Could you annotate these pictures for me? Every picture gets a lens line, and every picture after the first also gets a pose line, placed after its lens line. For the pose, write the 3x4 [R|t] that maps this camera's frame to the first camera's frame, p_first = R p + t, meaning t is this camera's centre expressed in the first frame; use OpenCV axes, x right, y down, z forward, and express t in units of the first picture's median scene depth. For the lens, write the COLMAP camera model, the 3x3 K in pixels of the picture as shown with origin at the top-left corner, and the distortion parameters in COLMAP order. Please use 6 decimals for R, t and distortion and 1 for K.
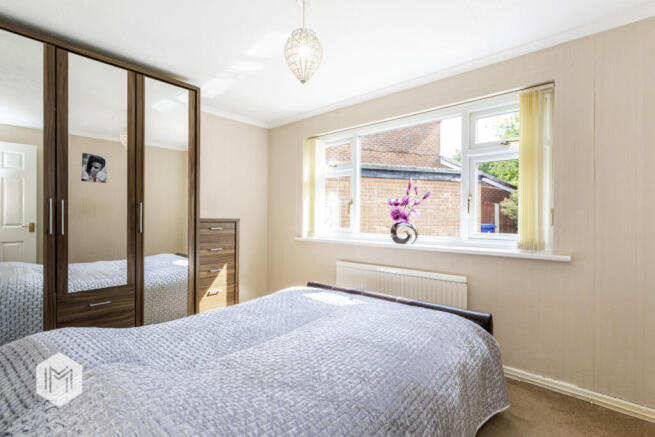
lens RADIAL K [[304.9, 0, 329.6], [0, 304.9, 217.0], [0, 0, 1]] dist [0.000478, 0.000093]
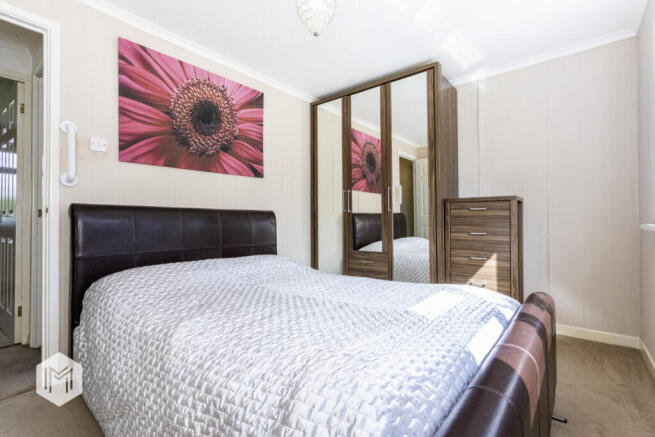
lens RADIAL K [[304.9, 0, 329.6], [0, 304.9, 217.0], [0, 0, 1]] dist [0.000478, 0.000093]
pose [[0.008134, -0.006725, -0.999944, 0.475695], [-0.003574, 0.999971, -0.006754, 0.067958], [0.999961, 0.003629, 0.008109, 0.584183]]
